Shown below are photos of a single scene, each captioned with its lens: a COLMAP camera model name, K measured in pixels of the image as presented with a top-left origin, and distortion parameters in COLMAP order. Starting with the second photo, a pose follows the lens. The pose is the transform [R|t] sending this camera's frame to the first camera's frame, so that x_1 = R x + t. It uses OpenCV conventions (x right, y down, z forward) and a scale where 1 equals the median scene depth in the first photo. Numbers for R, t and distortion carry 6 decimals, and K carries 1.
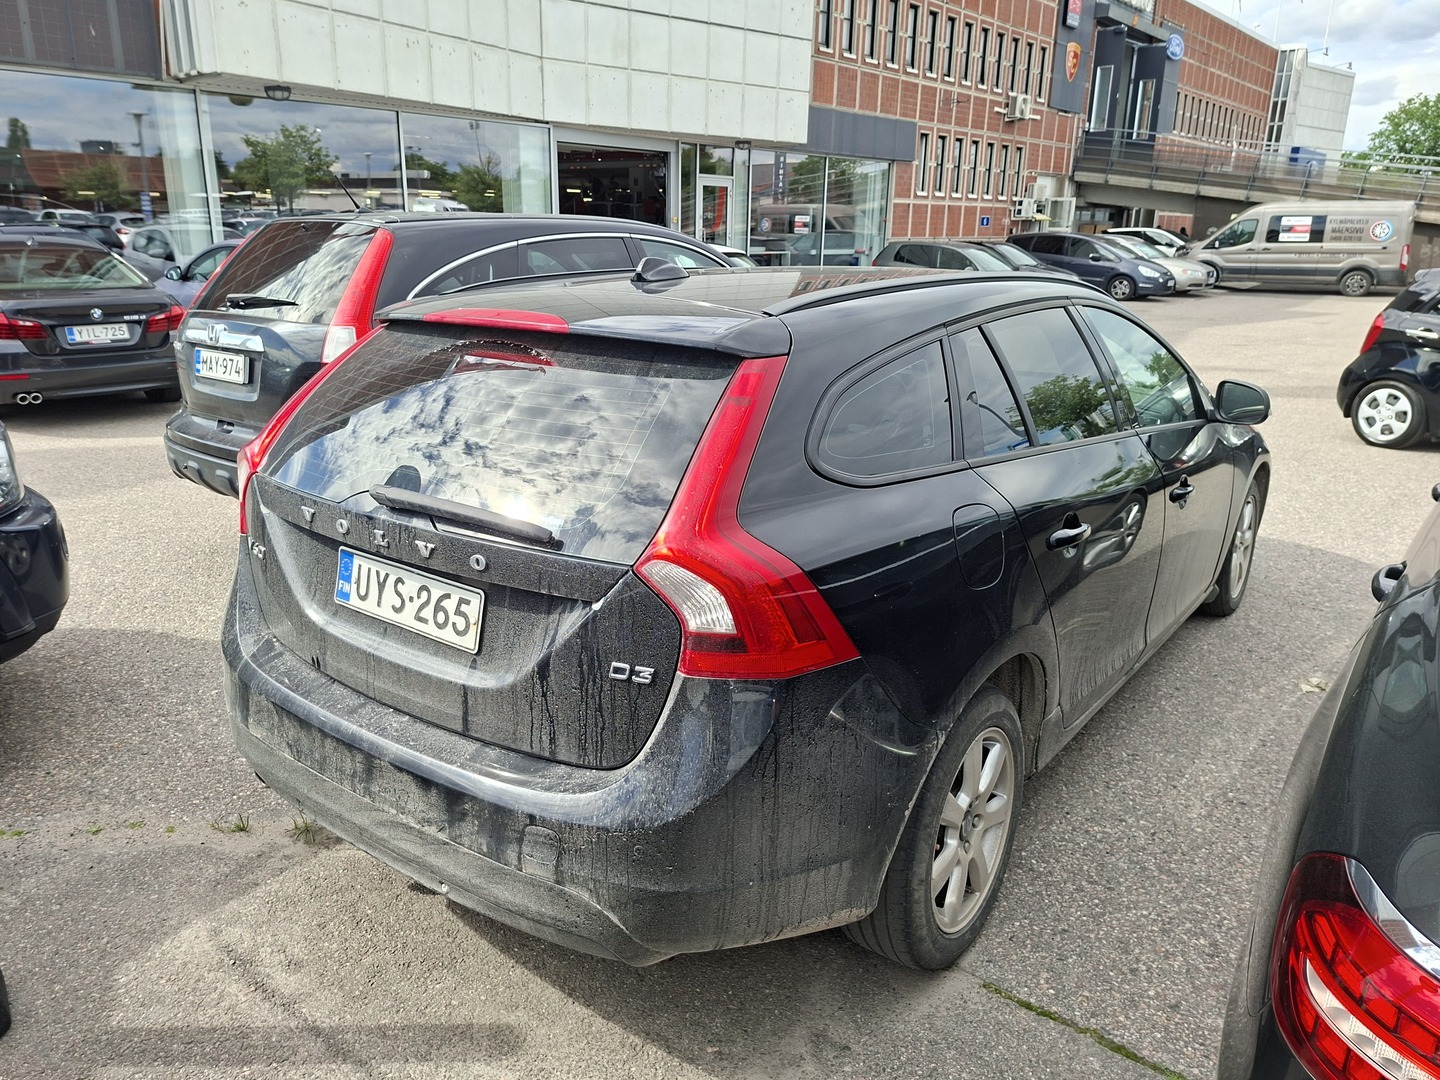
lens RADIAL K [[1040.2, 0, 713.1], [0, 1040.2, 540.0], [0, 0, 1]] dist [0.015797, -0.006929]
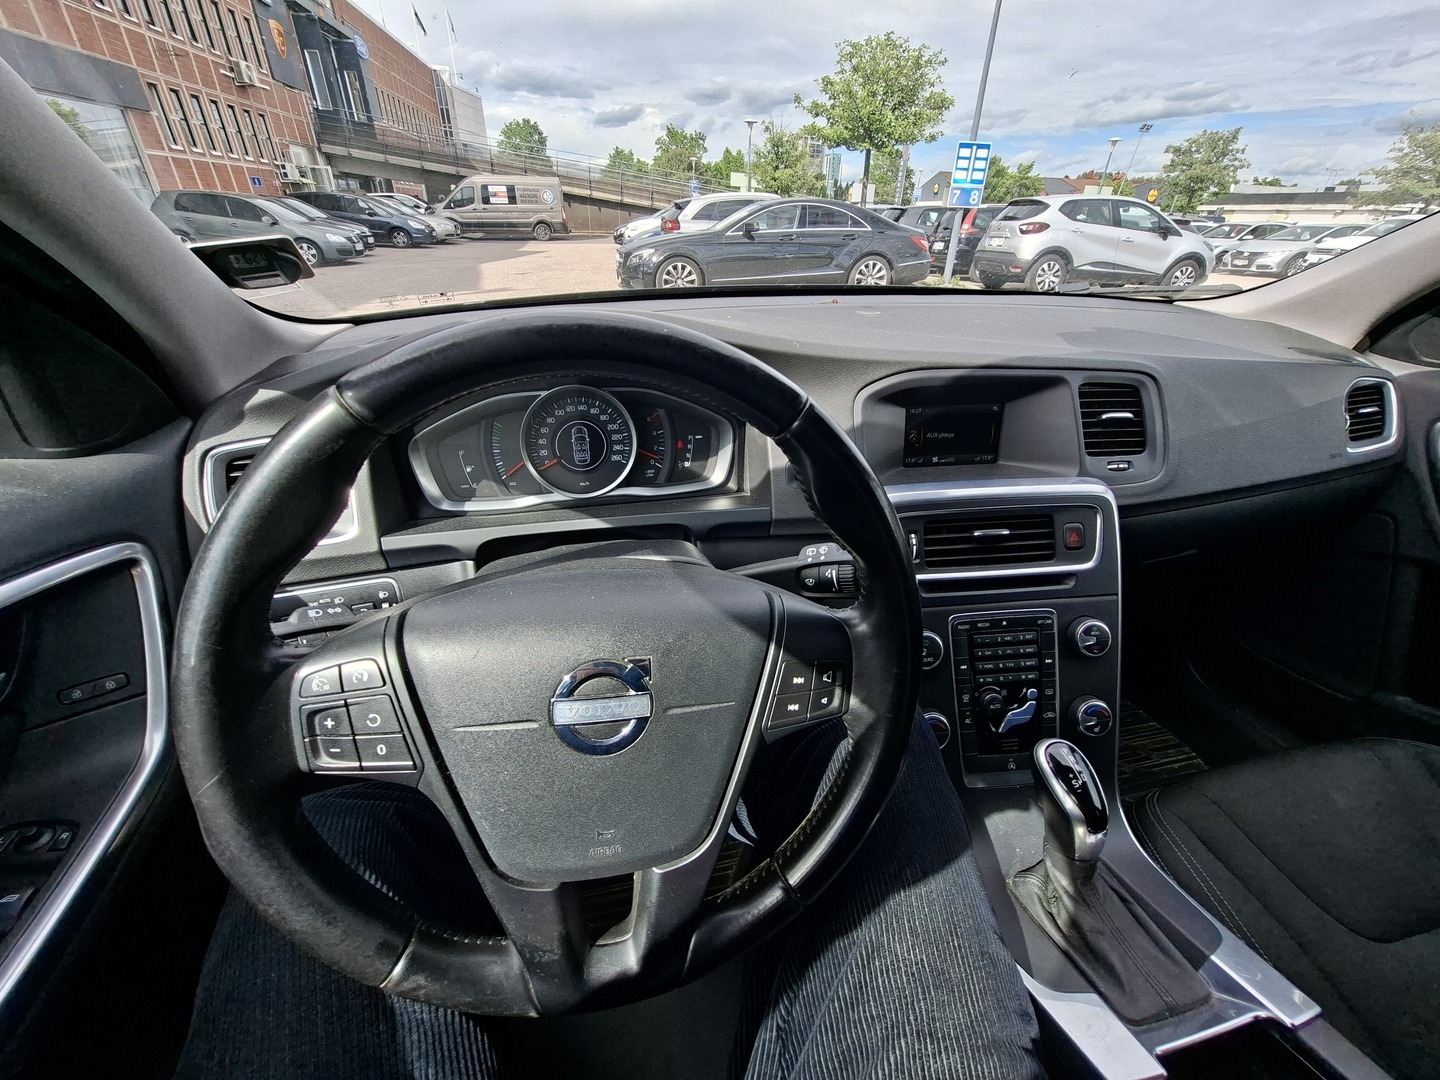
lens RADIAL K [[552.5, 0, 722.8], [0, 552.5, 542.0], [0, 0, 1]] dist [-0.009781, -0.000900]
pose [[0.632483, -0.387810, 0.670498, 0.022226], [0.208159, 0.918892, 0.335122, -0.027680], [-0.746079, -0.072388, 0.661910, 0.173090]]
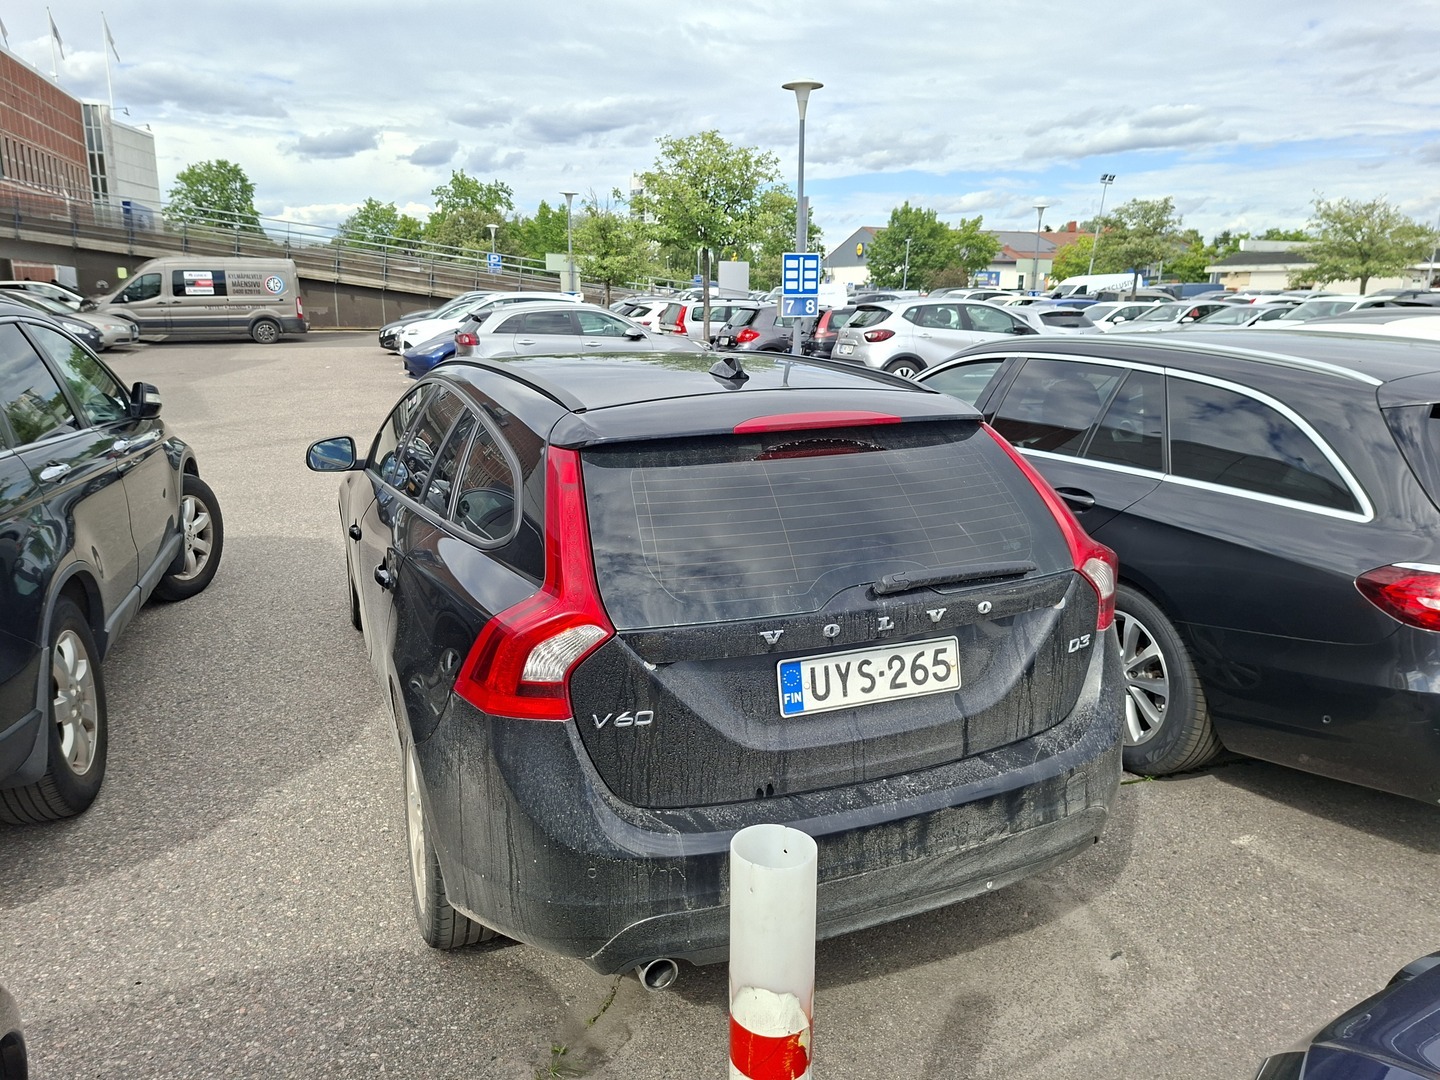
lens RADIAL K [[1040.2, 0, 719.9], [0, 1040.2, 537.5], [0, 0, 1]] dist [0.015797, -0.006929]
pose [[0.500103, -0.211407, 0.839765, -0.113228], [0.248473, 0.963998, 0.094710, -0.020463], [-0.829553, 0.161294, 0.534627, 0.046909]]
